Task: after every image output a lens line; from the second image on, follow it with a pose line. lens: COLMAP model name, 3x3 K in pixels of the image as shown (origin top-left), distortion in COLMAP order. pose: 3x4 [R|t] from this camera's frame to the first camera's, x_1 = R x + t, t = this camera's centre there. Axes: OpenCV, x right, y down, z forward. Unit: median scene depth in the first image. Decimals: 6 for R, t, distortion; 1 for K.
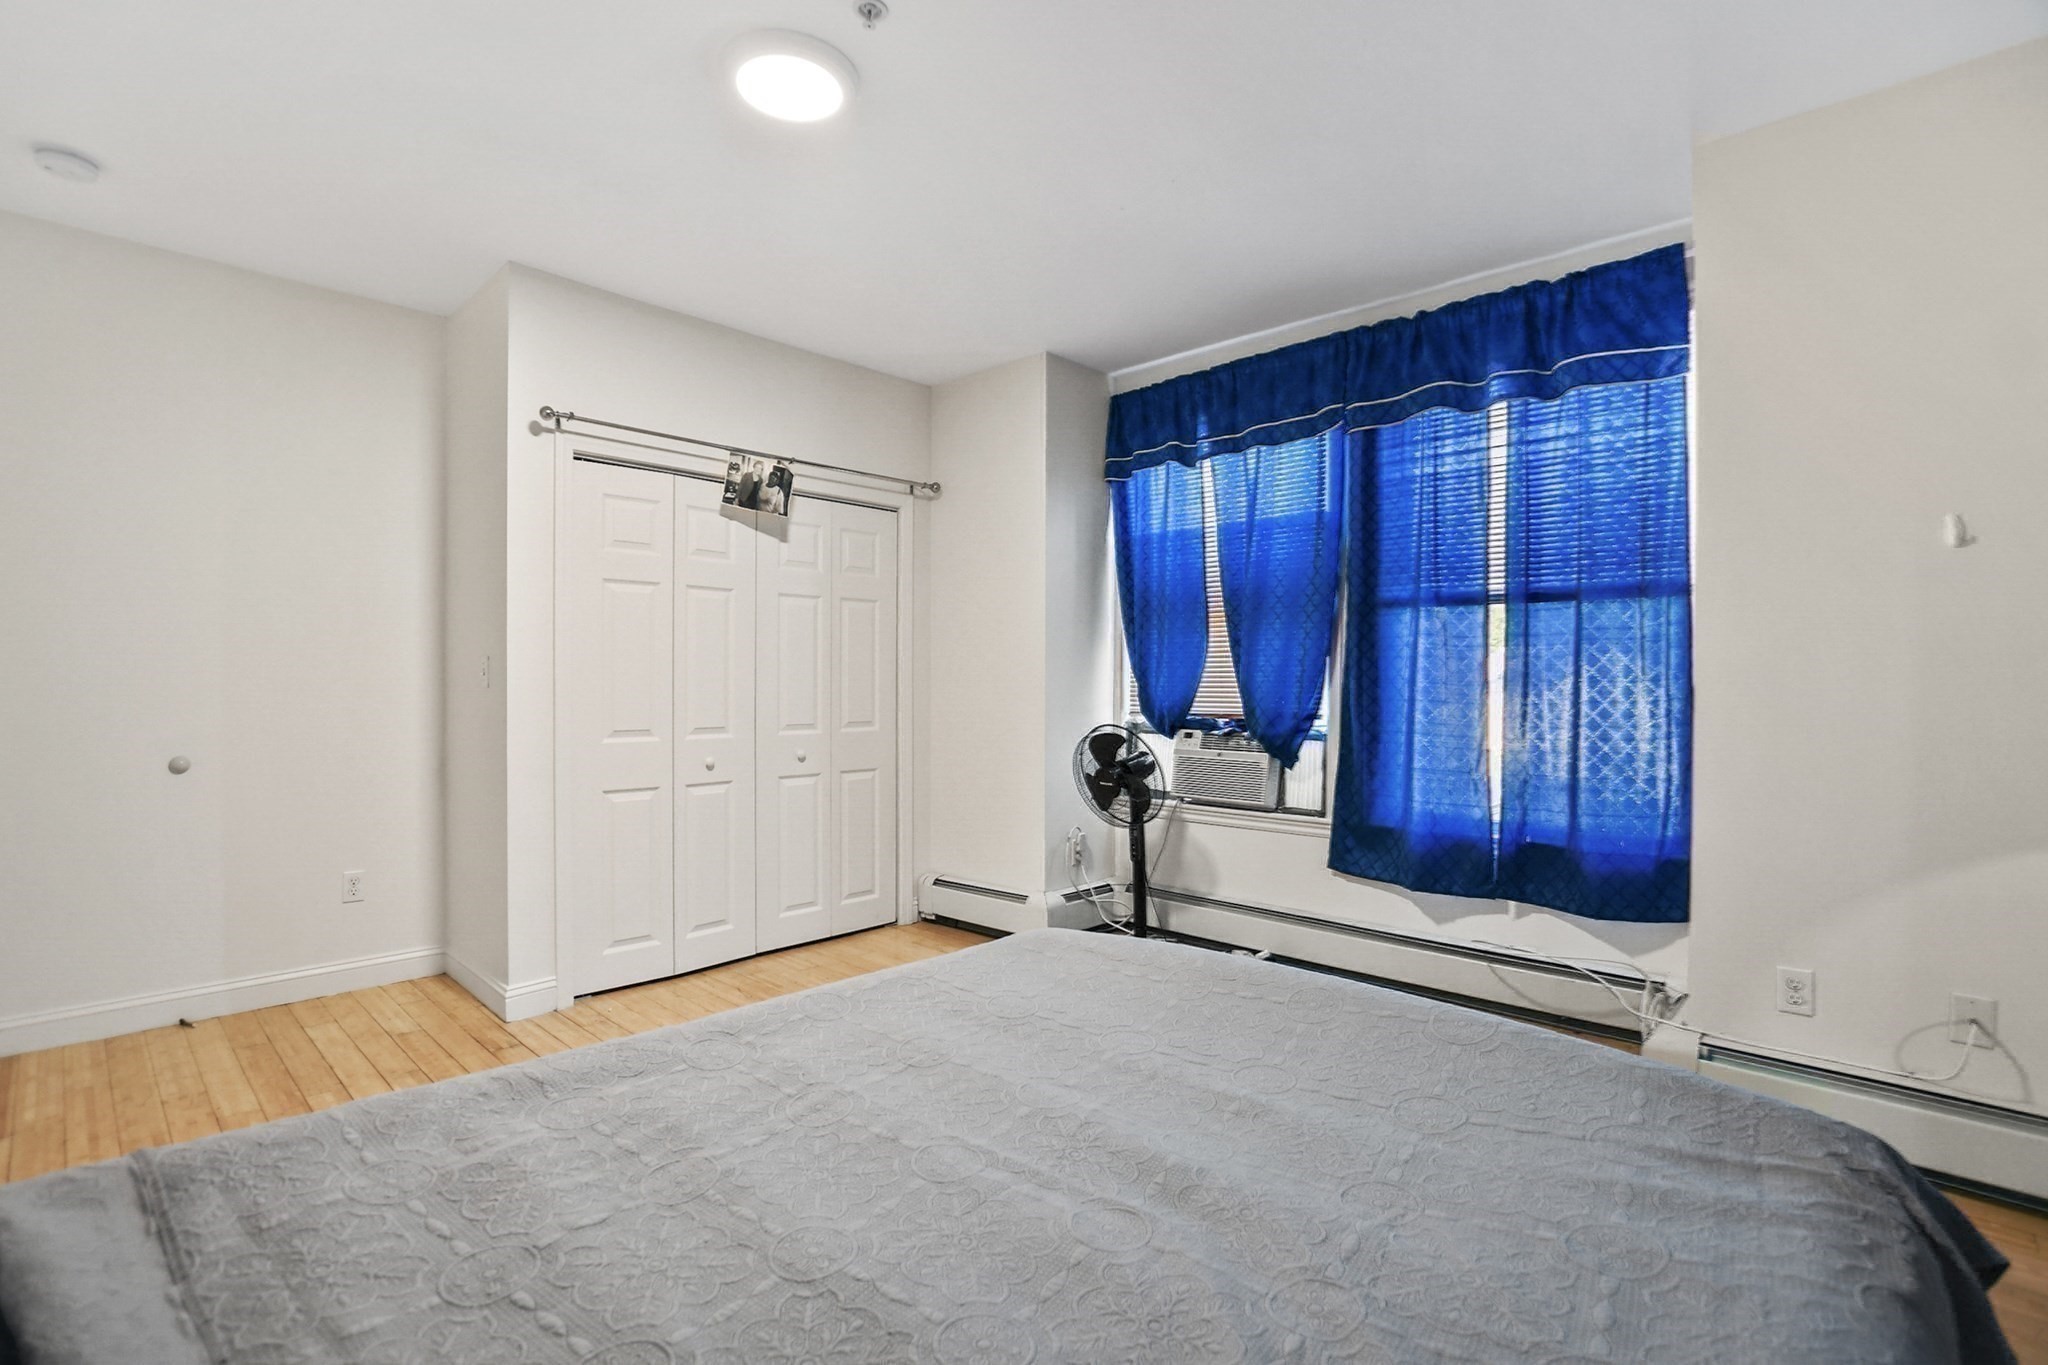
lens RADIAL K [[922.2, 0, 1017.4], [0, 922.2, 693.8], [0, 0, 1]] dist [-0.038022, 0.005312]
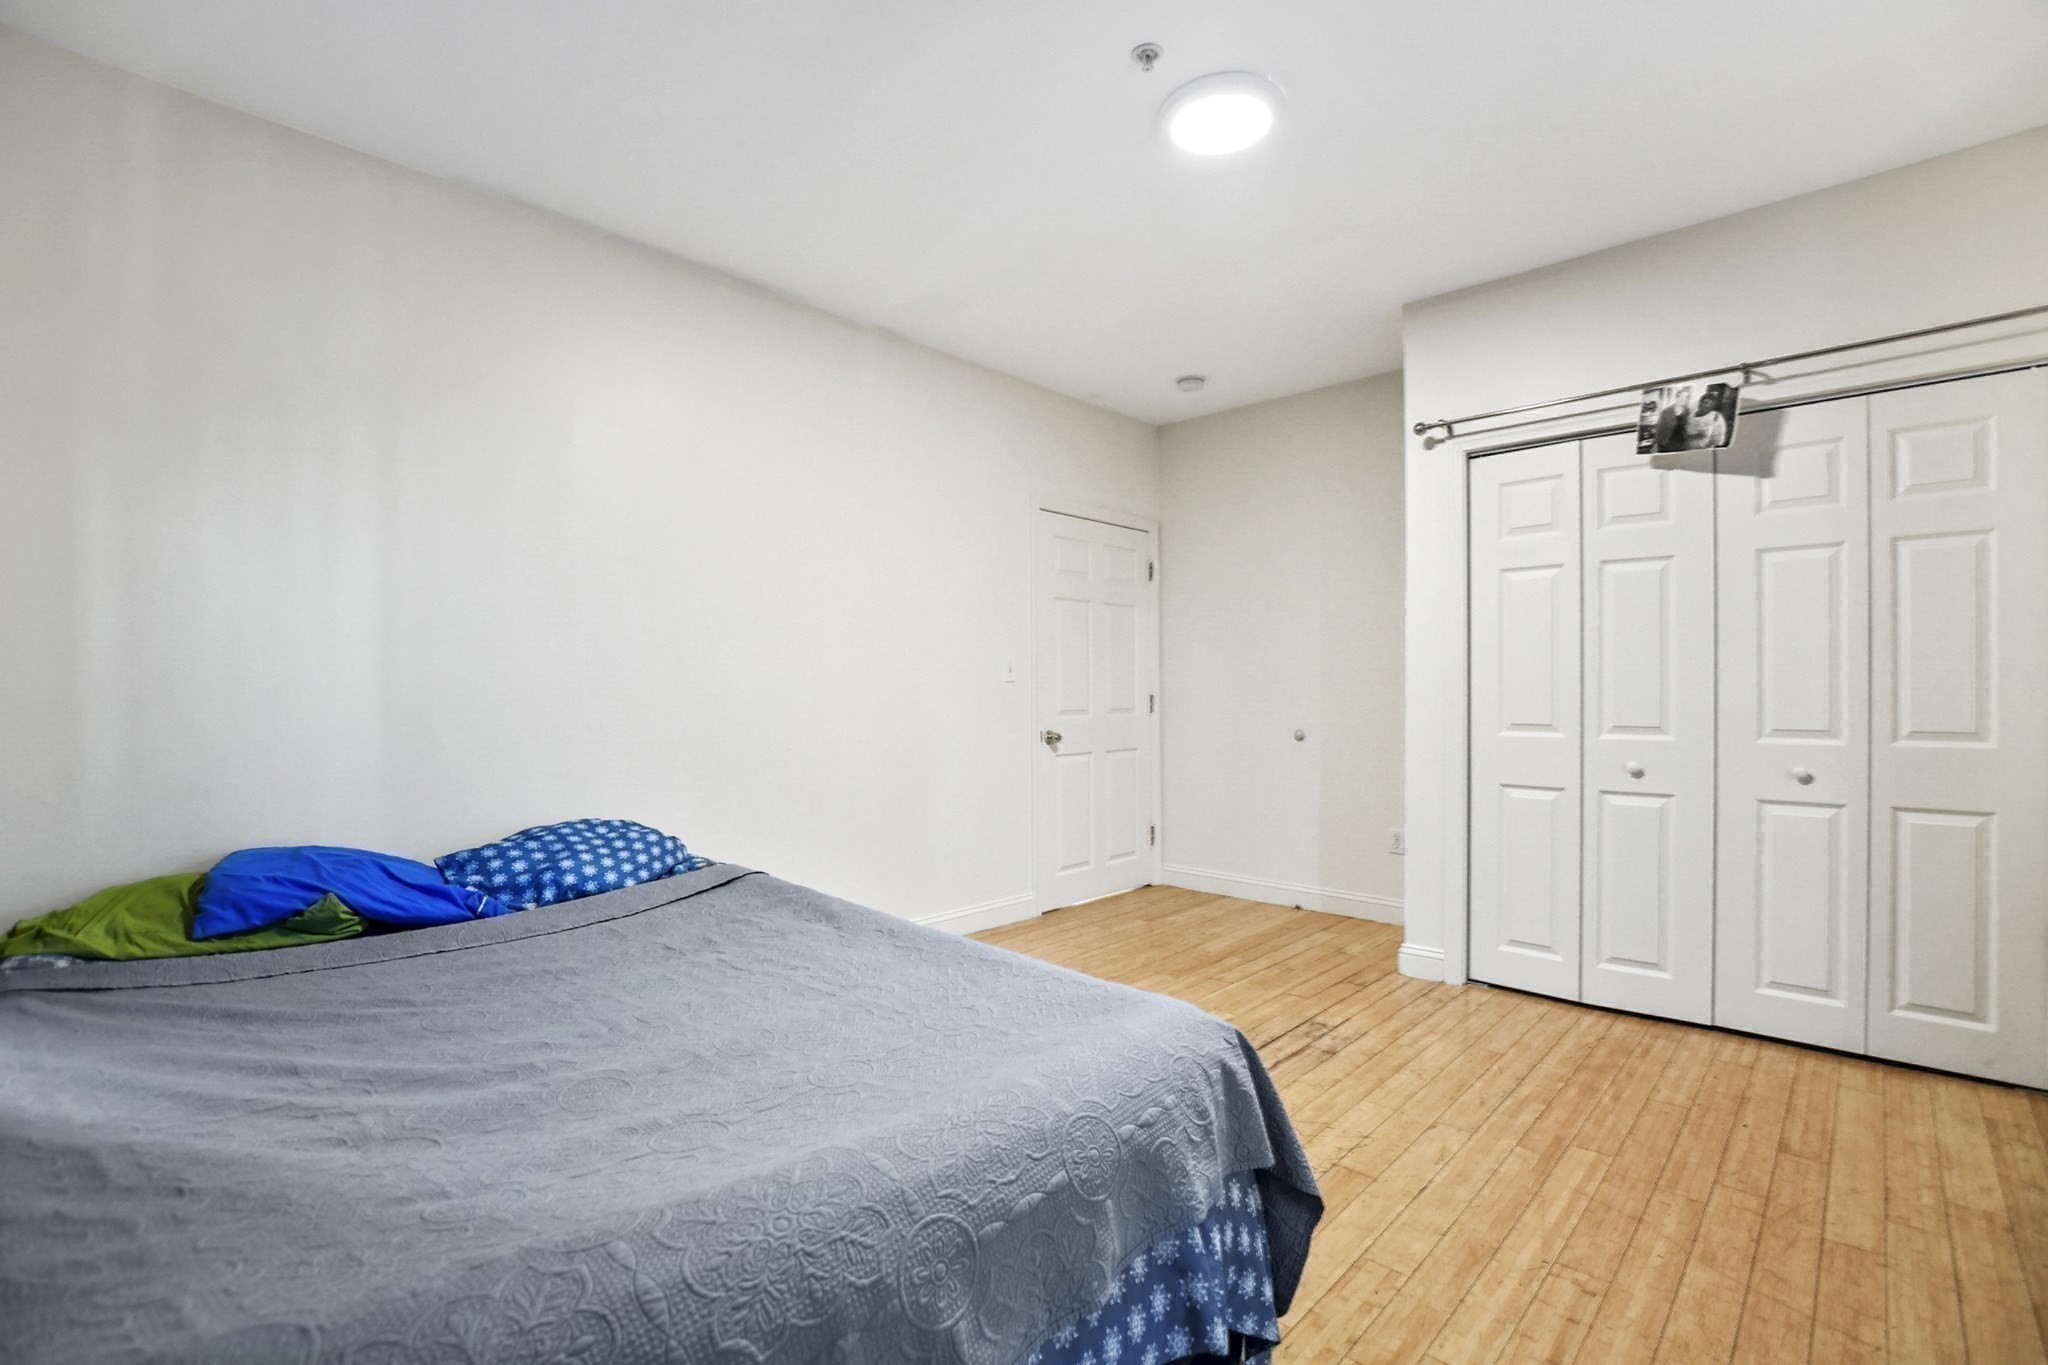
lens RADIAL K [[922.2, 0, 1017.4], [0, 922.2, 693.8], [0, 0, 1]] dist [-0.038022, 0.005312]
pose [[-0.010329, 0.005033, -0.999934, 0.492891], [-0.007485, 0.999959, 0.005111, 0.006806], [0.999919, 0.007537, -0.010291, 0.445186]]
